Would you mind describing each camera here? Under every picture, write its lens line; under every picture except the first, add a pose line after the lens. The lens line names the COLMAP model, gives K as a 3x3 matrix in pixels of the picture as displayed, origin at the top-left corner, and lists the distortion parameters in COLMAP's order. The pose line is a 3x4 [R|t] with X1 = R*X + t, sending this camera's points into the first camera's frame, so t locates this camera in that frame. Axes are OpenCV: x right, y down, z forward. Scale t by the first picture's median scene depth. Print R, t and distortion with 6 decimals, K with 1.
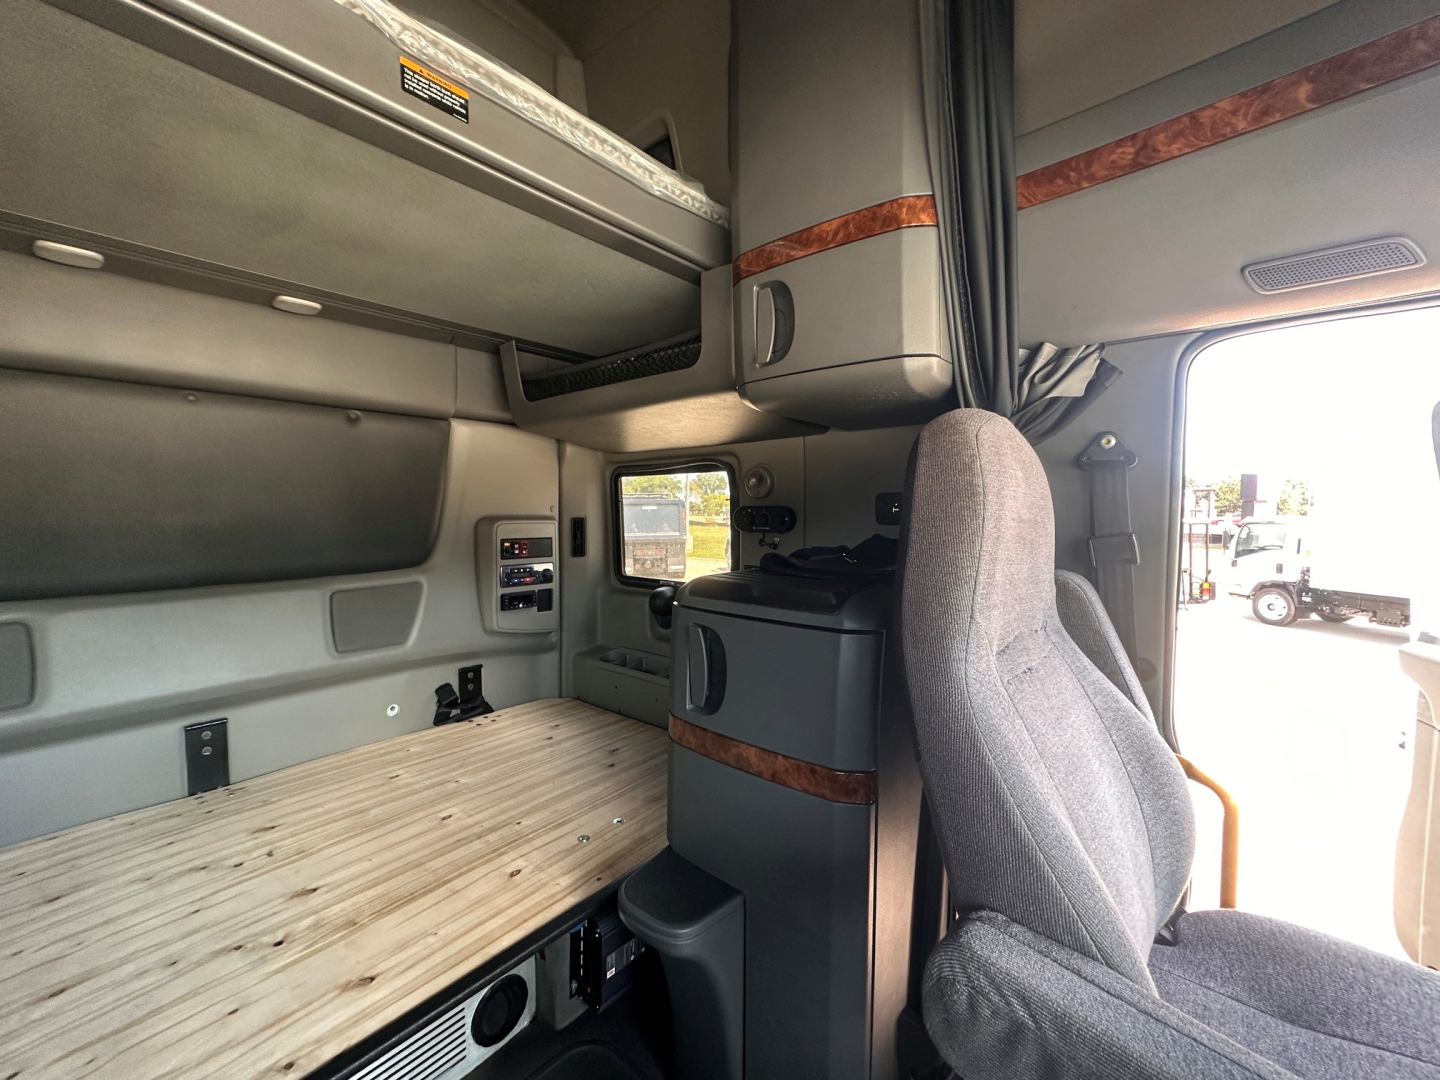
lens RADIAL K [[580.4, 0, 714.5], [0, 580.4, 535.9], [0, 0, 1]] dist [-0.003378, -0.000390]
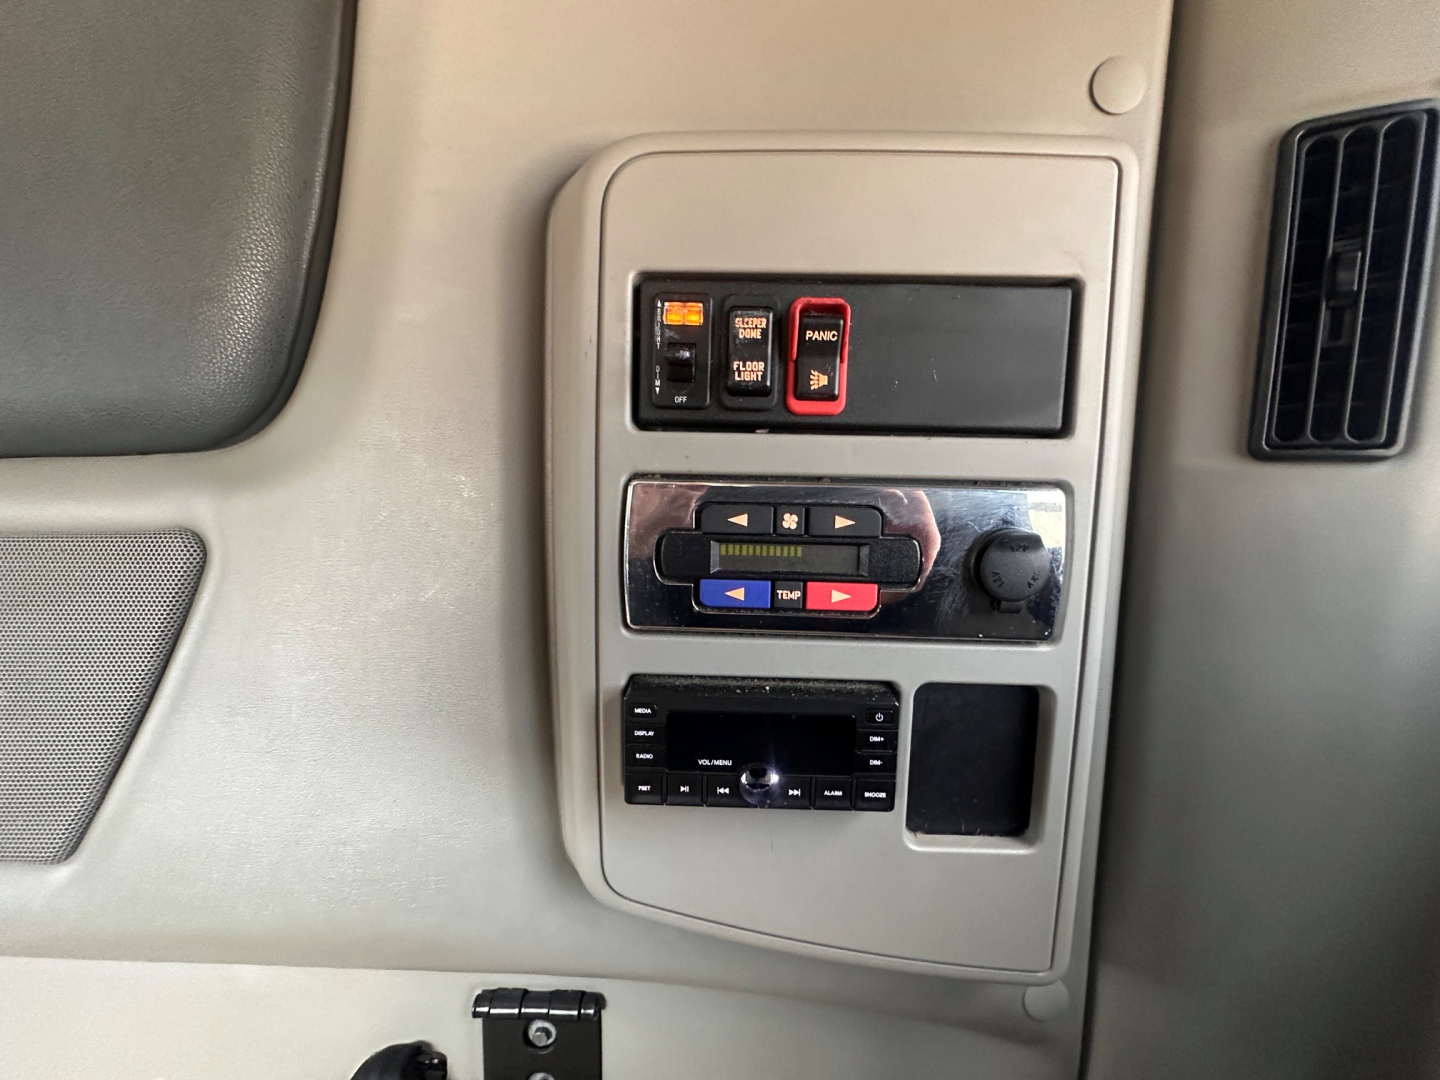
lens RADIAL K [[580.4, 0, 714.5], [0, 580.4, 535.9], [0, 0, 1]] dist [-0.003378, -0.000390]
pose [[0.623763, 0.082175, -0.777282, -0.242036], [-0.048768, 0.996612, 0.066227, 0.055511], [0.780091, -0.003403, 0.625657, 0.911241]]
